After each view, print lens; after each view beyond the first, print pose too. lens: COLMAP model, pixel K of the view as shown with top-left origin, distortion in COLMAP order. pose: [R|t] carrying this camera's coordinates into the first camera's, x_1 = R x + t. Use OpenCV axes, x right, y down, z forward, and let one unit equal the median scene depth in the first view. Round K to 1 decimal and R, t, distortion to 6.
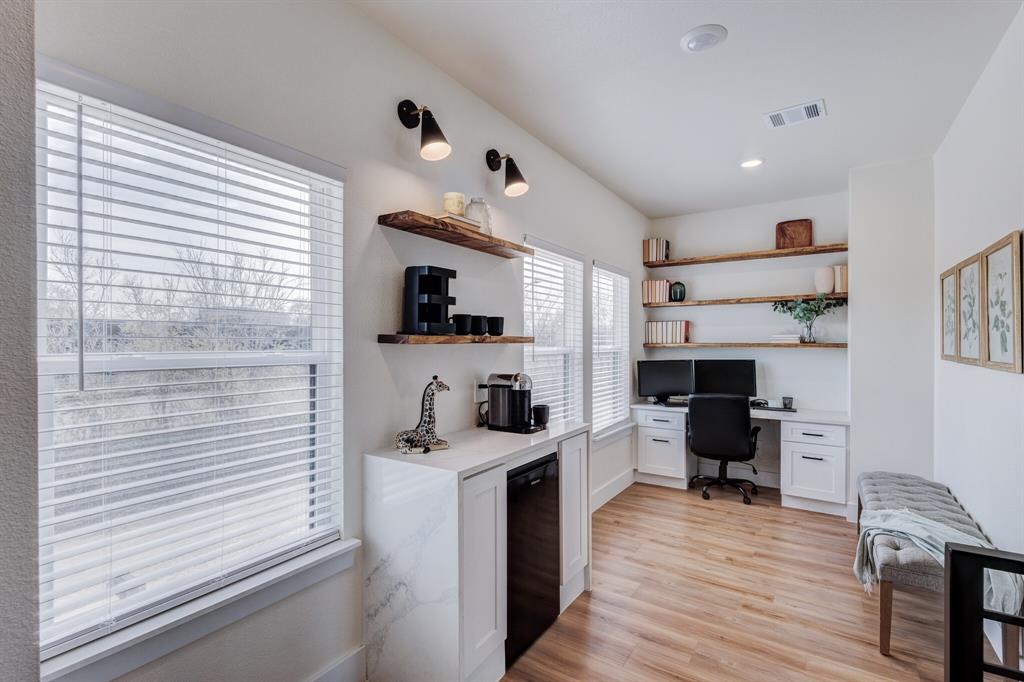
lens RADIAL K [[481.4, 0, 513.8], [0, 481.4, 340.7], [0, 0, 1]] dist [-0.001431, -0.000289]
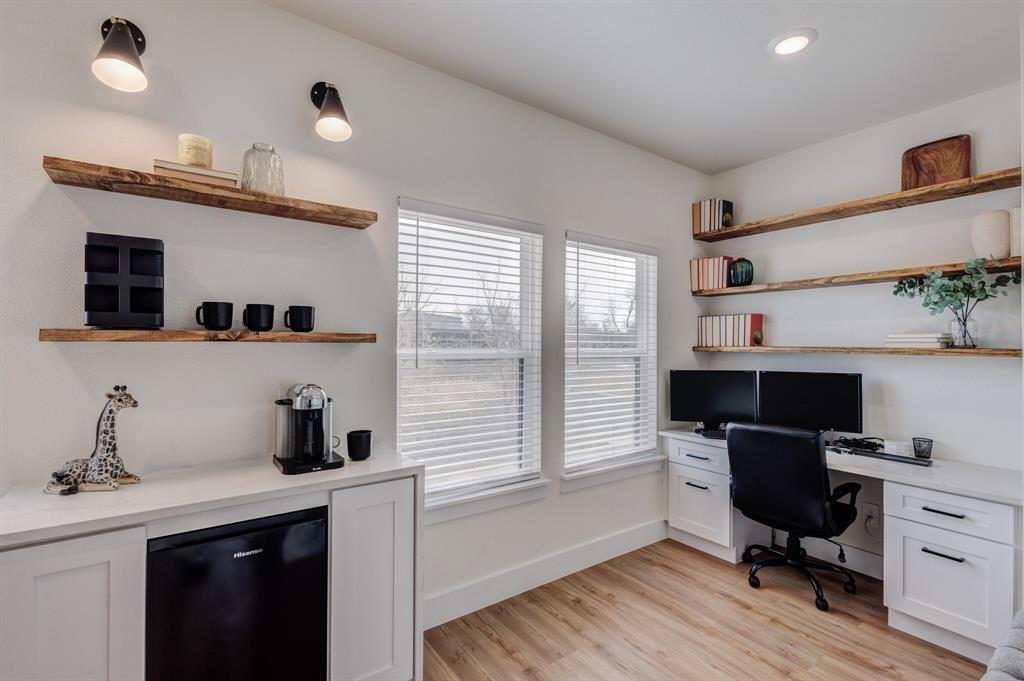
lens RADIAL K [[470.3, 0, 517.1], [0, 470.3, 339.4], [0, 0, 1]] dist [0.005095, -0.004487]
pose [[0.930007, 0.003667, -0.367524, 0.319216], [-0.006642, 0.999955, -0.006829, 0.002045], [0.367482, 0.008793, 0.929989, 0.275077]]
